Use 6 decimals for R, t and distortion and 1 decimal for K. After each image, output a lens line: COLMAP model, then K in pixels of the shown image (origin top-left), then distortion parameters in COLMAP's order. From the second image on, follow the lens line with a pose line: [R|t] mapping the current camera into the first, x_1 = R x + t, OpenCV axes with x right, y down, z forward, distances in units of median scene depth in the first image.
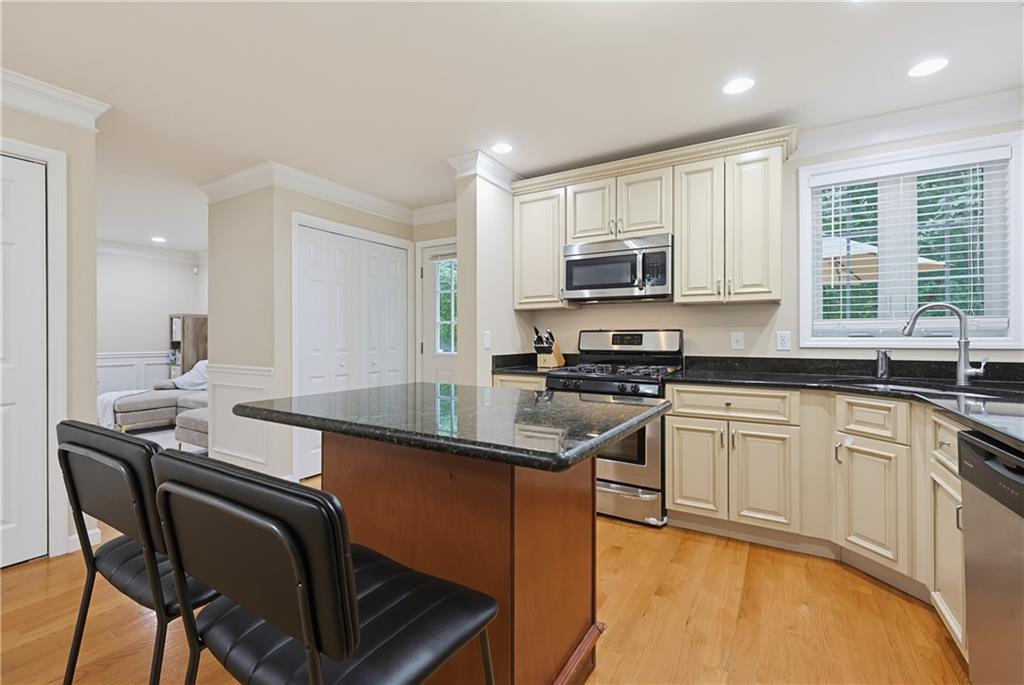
lens RADIAL K [[451.4, 0, 512.0], [0, 451.4, 342.5], [0, 0, 1]] dist [-0.002497, -0.000002]
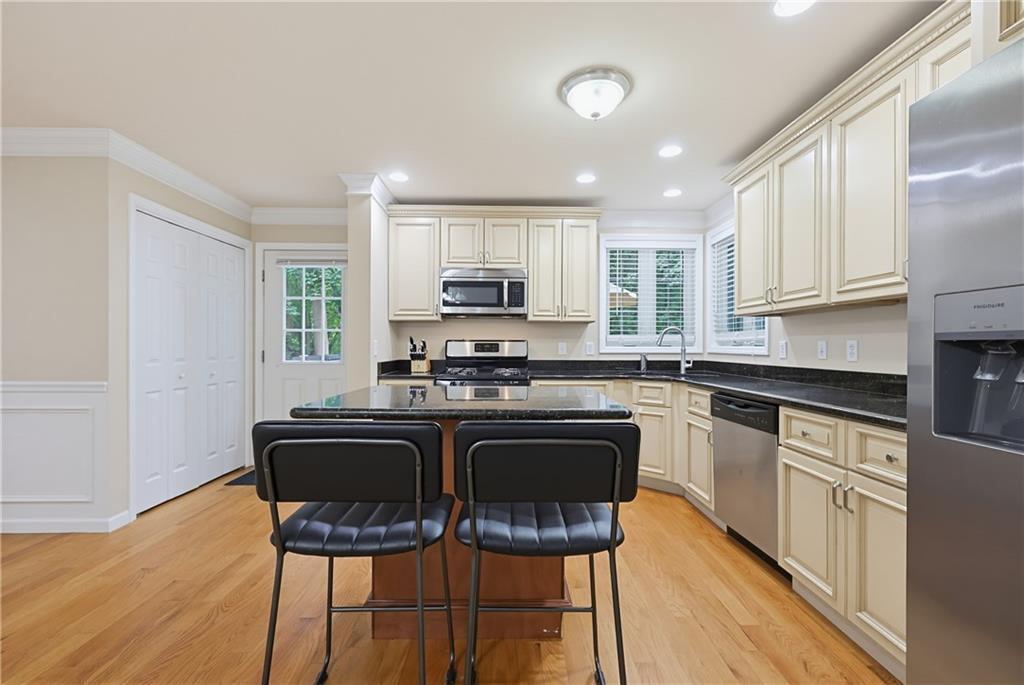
lens RADIAL K [[455.4, 0, 519.0], [0, 455.4, 347.4], [0, 0, 1]] dist [-0.001114, -0.000321]
pose [[0.832469, 0.001694, 0.554069, -0.383142], [0.002535, 0.999973, -0.006867, 0.001352], [-0.554065, 0.007121, 0.832443, -0.102189]]
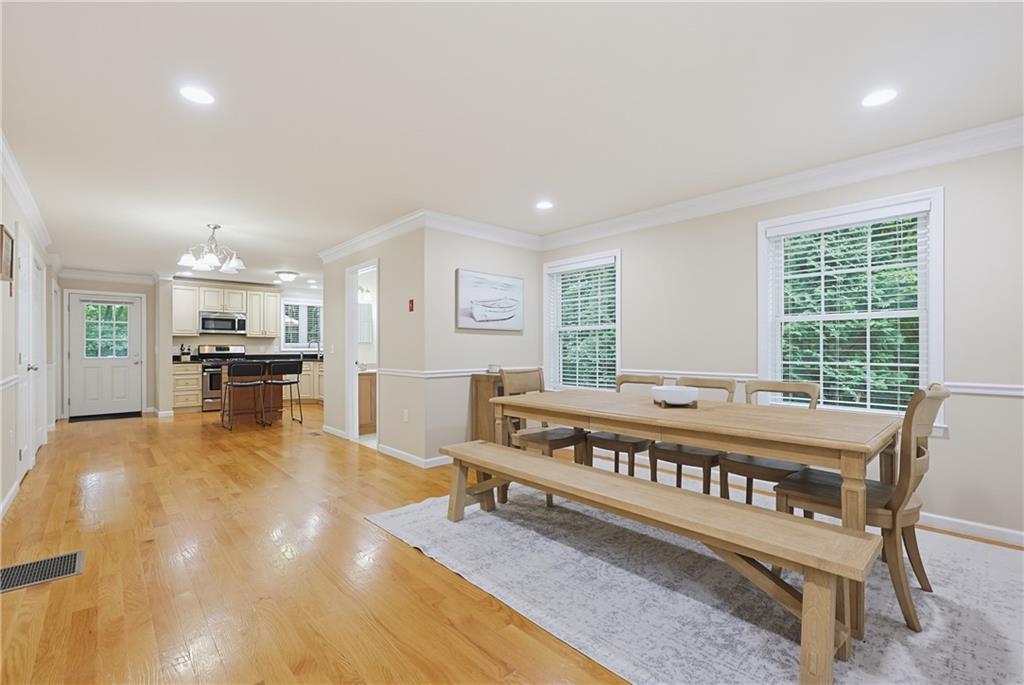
lens RADIAL K [[432.4, 0, 506.1], [0, 432.4, 346.3], [0, 0, 1]] dist [-0.003720, -0.000293]
pose [[0.266393, 0.007269, 0.963837, -1.784816], [0.011573, 0.999875, -0.010739, 0.024953], [-0.963795, 0.014016, 0.266276, -1.300270]]
